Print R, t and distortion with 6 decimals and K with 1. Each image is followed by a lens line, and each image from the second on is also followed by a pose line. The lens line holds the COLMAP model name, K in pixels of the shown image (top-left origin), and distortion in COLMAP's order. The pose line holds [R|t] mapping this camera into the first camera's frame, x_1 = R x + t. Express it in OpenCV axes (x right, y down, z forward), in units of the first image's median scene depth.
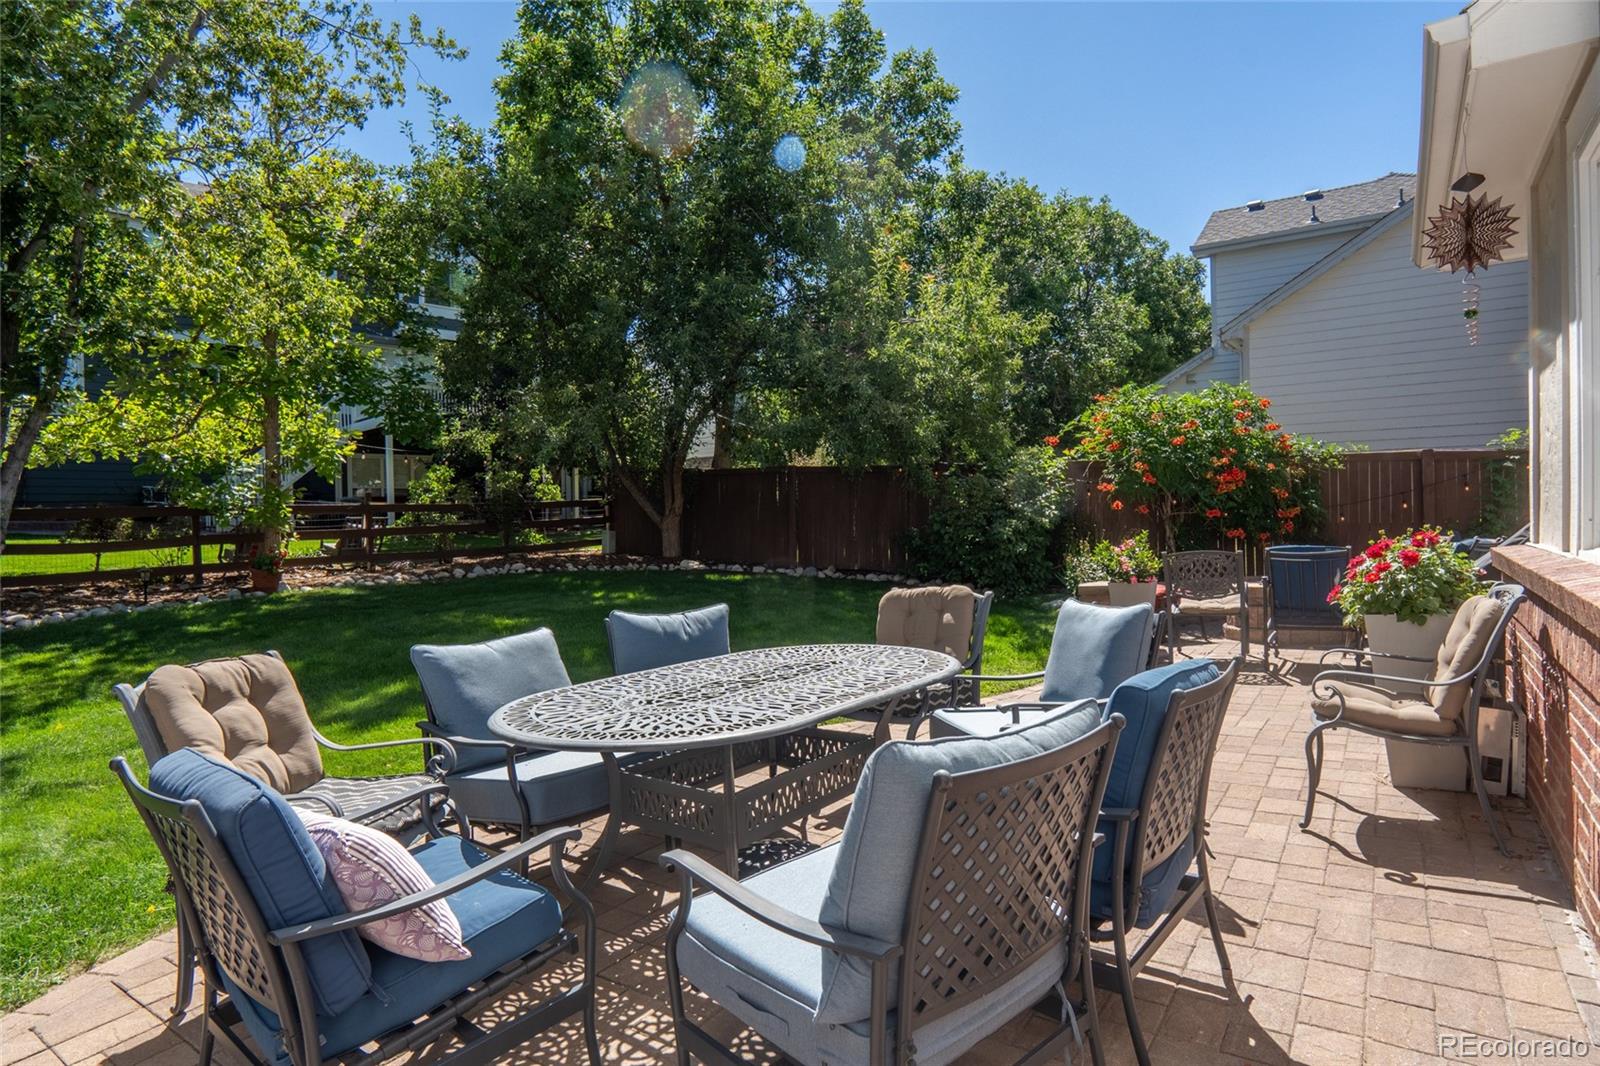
lens RADIAL K [[824.6, 0, 800.1], [0, 824.6, 510.2], [0, 0, 1]] dist [-0.036471, -0.000034]
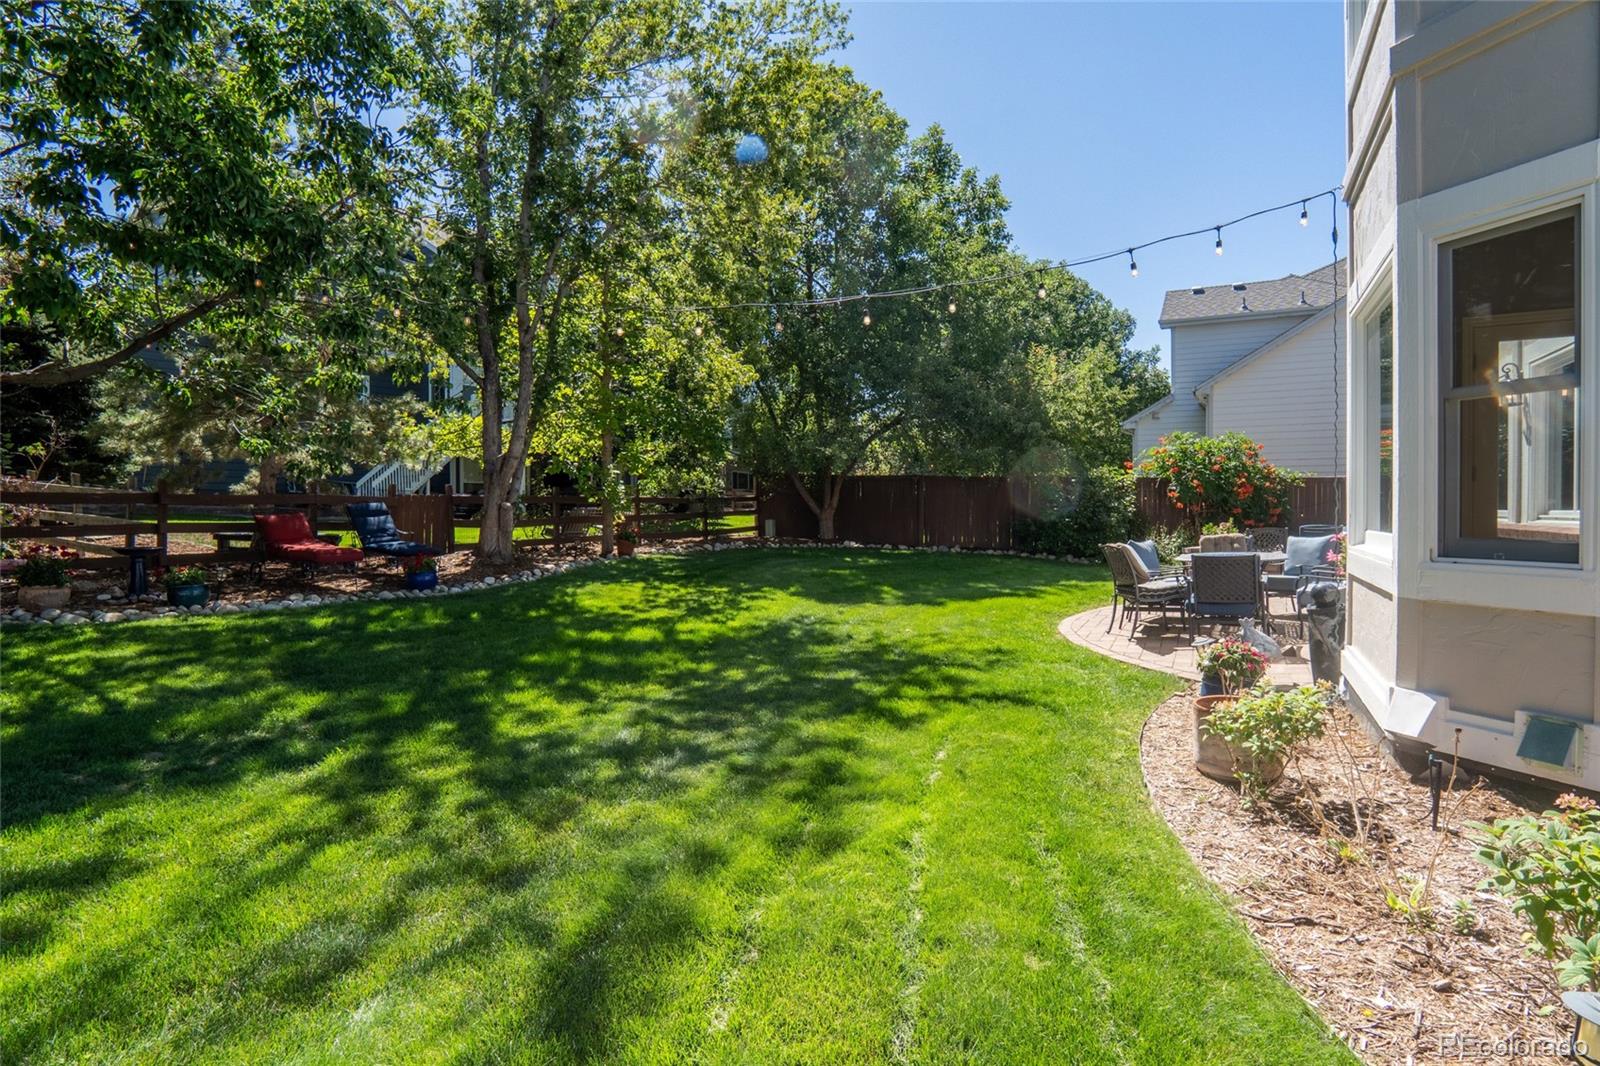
lens RADIAL K [[824.6, 0, 800.1], [0, 824.6, 510.2], [0, 0, 1]] dist [-0.036471, -0.000034]
pose [[0.988739, 0.015145, 0.148881, -0.576157], [-0.014756, 0.999884, -0.003720, 0.020116], [-0.148920, 0.001481, 0.988848, -0.496967]]
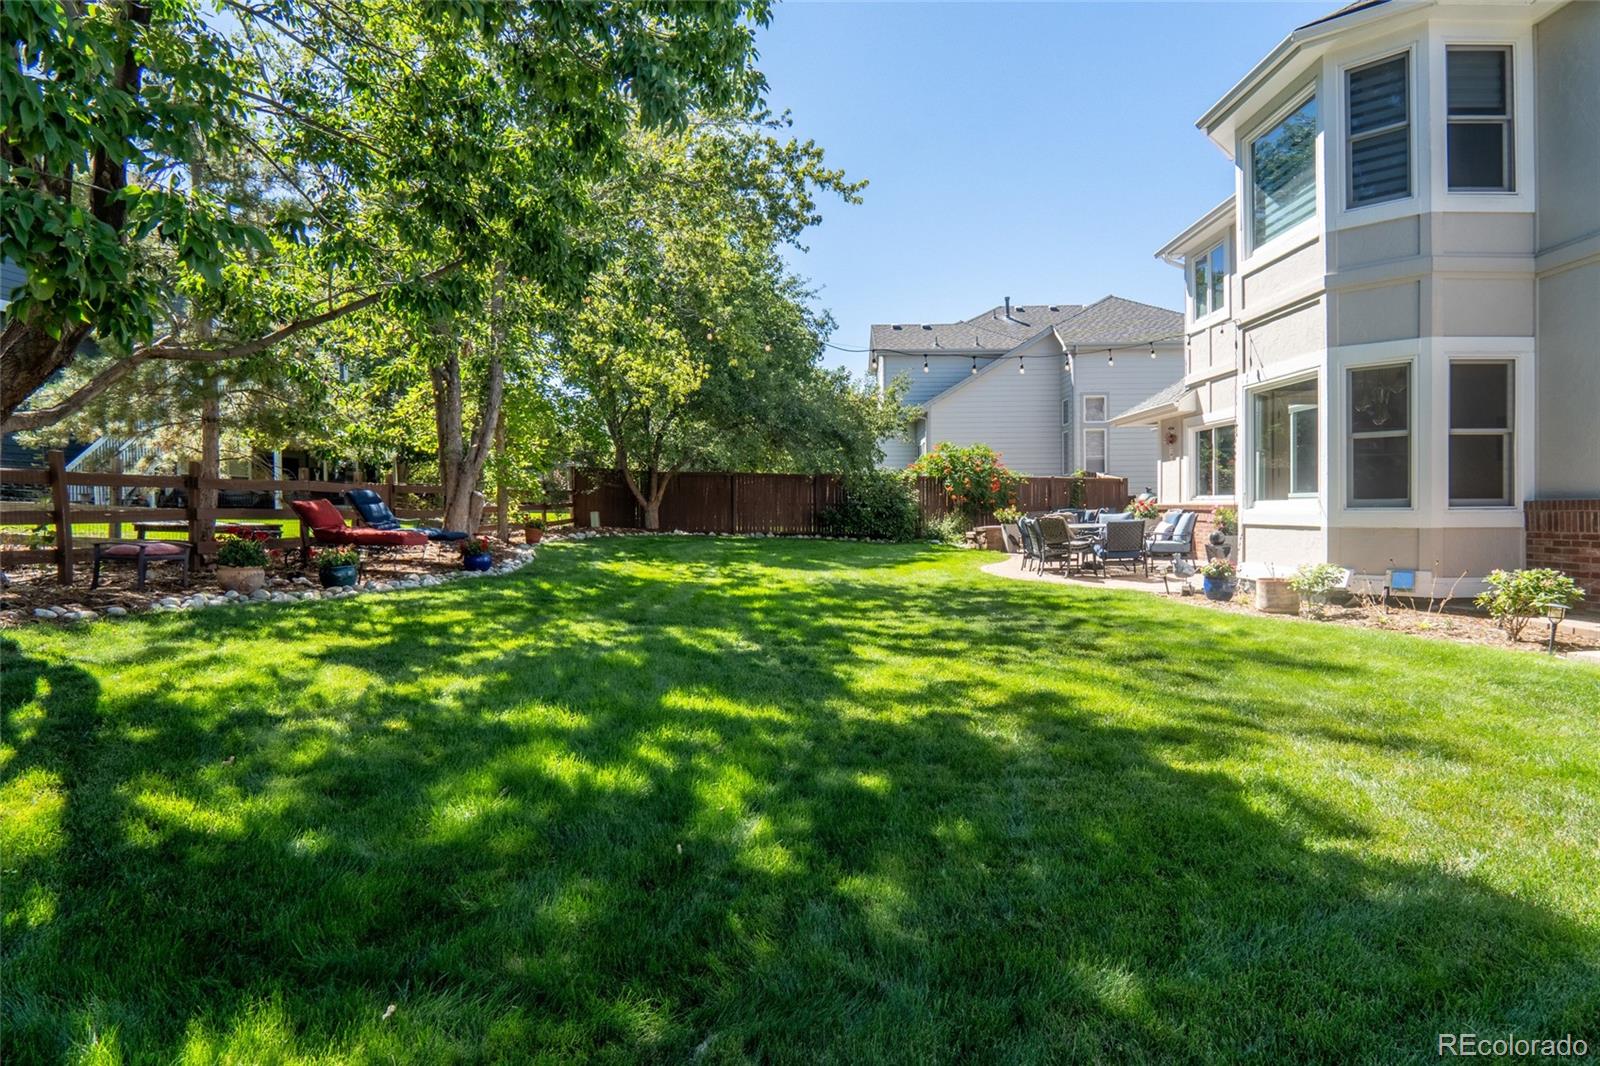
lens RADIAL K [[824.6, 0, 800.1], [0, 824.6, 510.2], [0, 0, 1]] dist [-0.036471, -0.000034]
pose [[0.805164, 0.008650, 0.592989, -1.174709], [-0.004938, 0.999957, -0.007883, 0.046231], [-0.593031, 0.003419, 0.805172, -0.515141]]
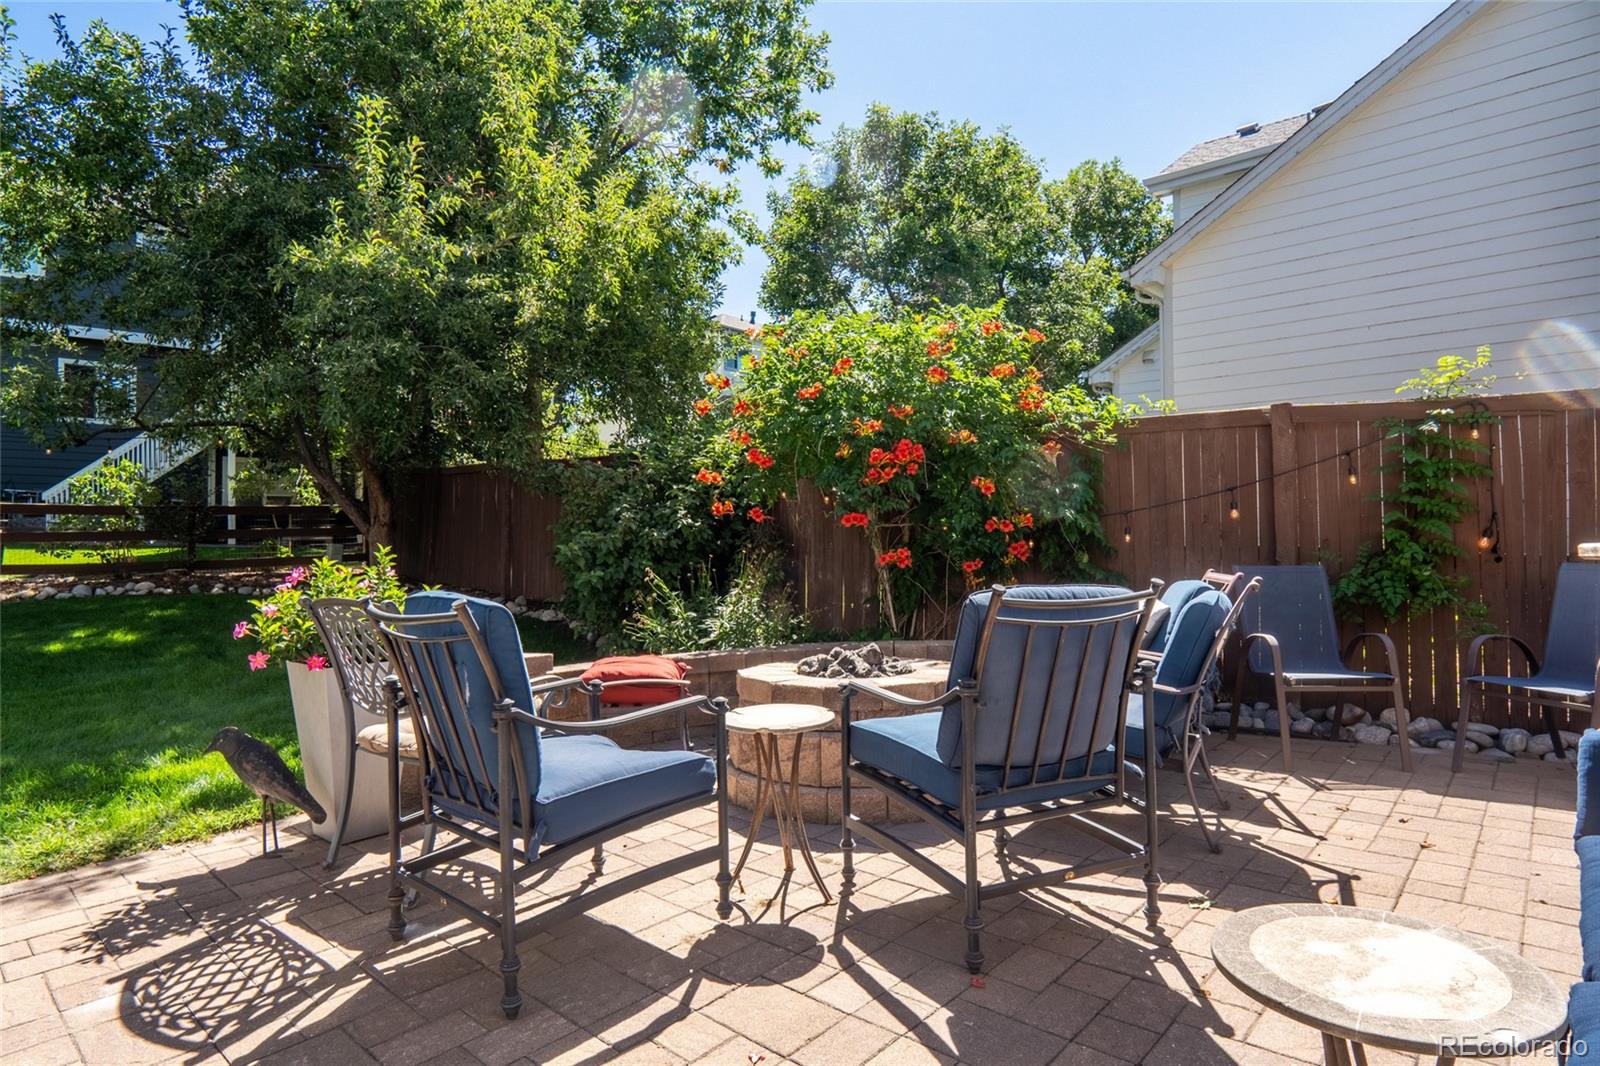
lens RADIAL K [[824.6, 0, 800.1], [0, 824.6, 510.2], [0, 0, 1]] dist [-0.036471, -0.000034]
pose [[0.991819, 0.010381, -0.127231, 0.467139], [-0.013292, 0.999669, -0.022050, 0.006910], [0.126960, 0.023560, 0.991628, 0.387584]]
